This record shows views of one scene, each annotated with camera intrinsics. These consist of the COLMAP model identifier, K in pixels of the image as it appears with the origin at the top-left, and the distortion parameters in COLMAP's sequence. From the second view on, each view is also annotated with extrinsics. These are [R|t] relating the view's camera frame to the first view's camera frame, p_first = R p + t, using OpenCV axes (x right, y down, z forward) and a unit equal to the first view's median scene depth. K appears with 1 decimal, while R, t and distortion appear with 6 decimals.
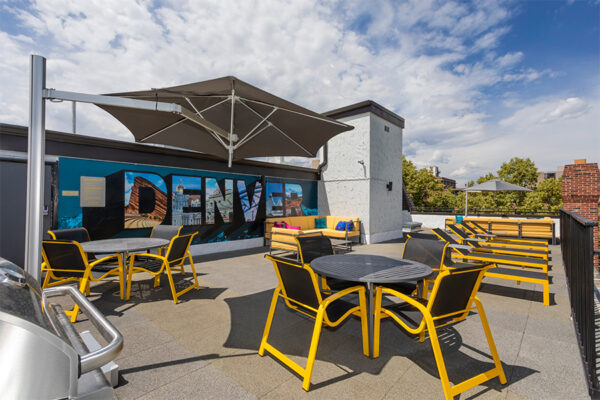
lens RADIAL K [[295.7, 0, 301.2], [0, 295.7, 198.7], [0, 0, 1]] dist [0.026930, 0.001884]
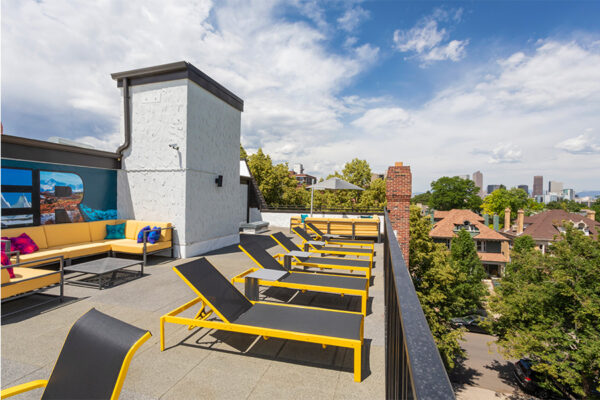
lens RADIAL K [[295.7, 0, 309.8], [0, 295.7, 197.9], [0, 0, 1]] dist [0.026930, 0.001884]
pose [[0.898400, 0.006652, 0.439127, 0.175483], [-0.014290, 0.999799, 0.014090, -0.011888], [-0.438945, -0.018933, 0.898314, 0.192727]]
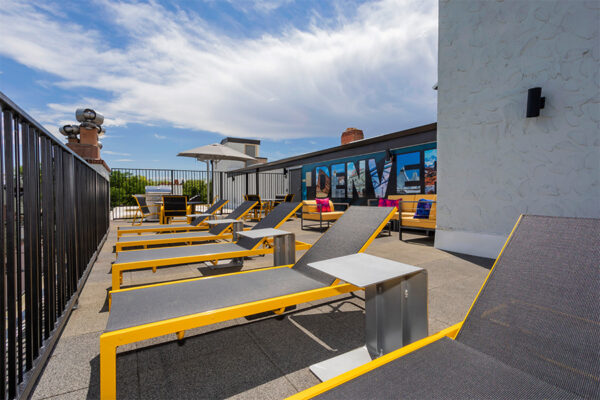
lens RADIAL K [[295.7, 0, 304.0], [0, 295.7, 198.0], [0, 0, 1]] dist [0.026930, 0.001884]
pose [[-0.299744, 0.003202, -0.954014, 0.777827], [0.016936, 0.999855, -0.001966, 0.067095], [0.953869, -0.016747, -0.299754, 0.940153]]
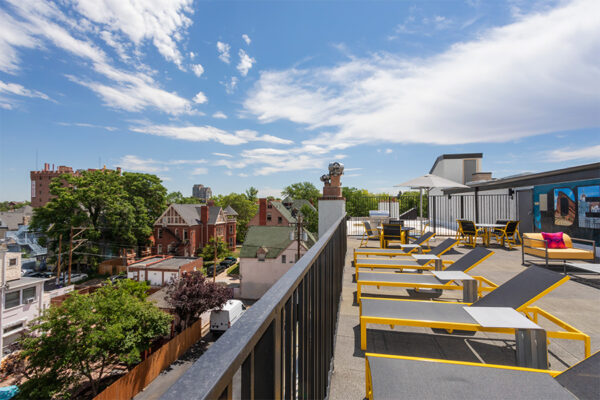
lens RADIAL K [[289.7, 0, 286.1], [0, 289.7, 202.5], [0, 0, 1]] dist [-0.001114, 0.002641]
pose [[-0.875592, -0.007663, -0.482990, 0.900907], [0.008054, 0.999504, -0.030457, 0.011088], [0.482984, -0.030558, -0.875096, 1.052581]]
